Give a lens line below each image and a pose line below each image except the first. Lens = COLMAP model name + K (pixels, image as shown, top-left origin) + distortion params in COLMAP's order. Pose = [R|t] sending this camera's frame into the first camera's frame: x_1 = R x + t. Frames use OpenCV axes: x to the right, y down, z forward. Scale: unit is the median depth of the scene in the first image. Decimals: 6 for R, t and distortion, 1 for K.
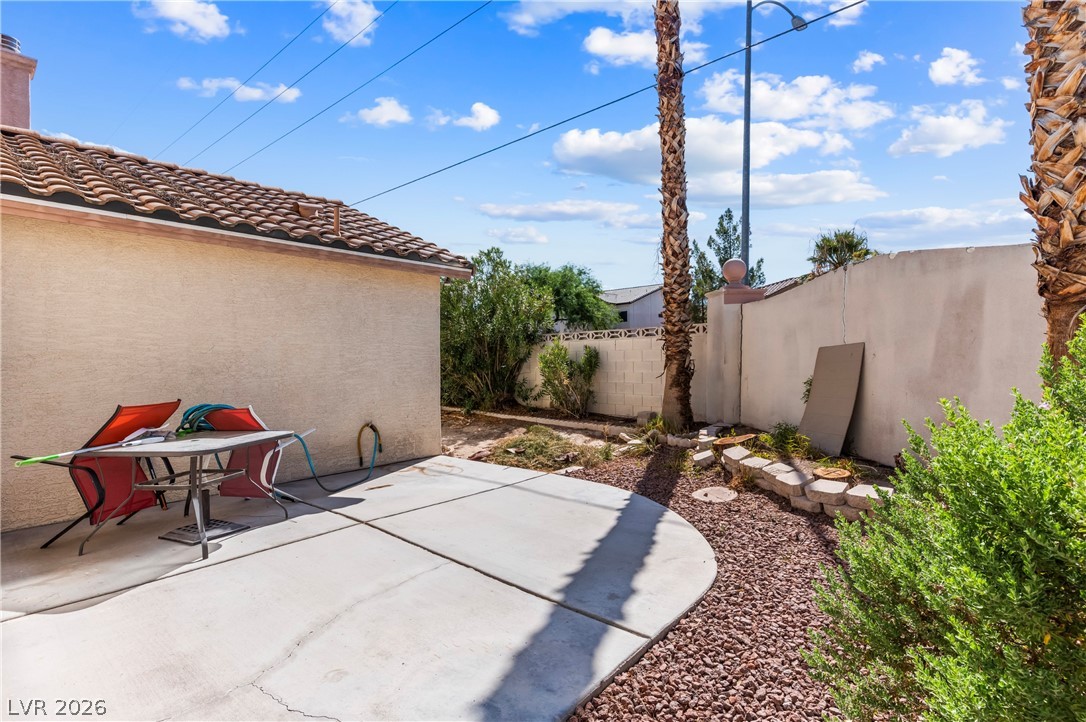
lens RADIAL K [[515.2, 0, 548.4], [0, 515.2, 357.6], [0, 0, 1]] dist [-0.001867, 0.001068]
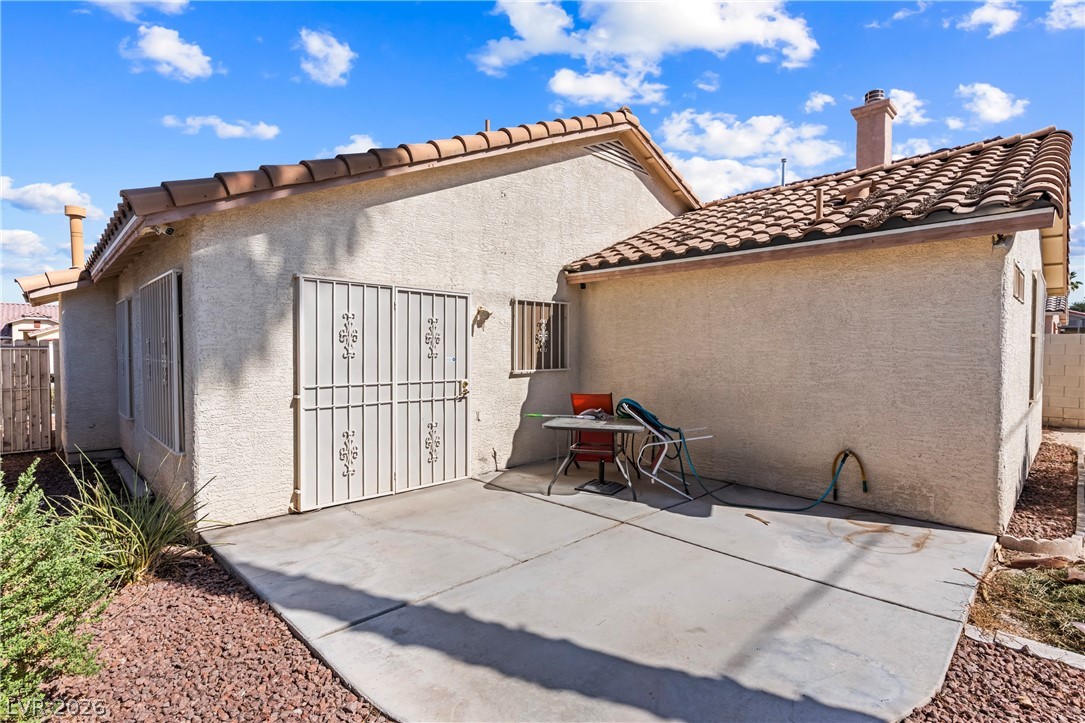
lens RADIAL K [[514.8, 0, 546.7], [0, 514.8, 356.9], [0, 0, 1]] dist [-0.001867, 0.001068]
pose [[-0.068996, 0.022130, -0.997371, 0.694584], [-0.002012, 0.999749, 0.022322, -0.048599], [0.997615, 0.003547, -0.068935, 0.878590]]
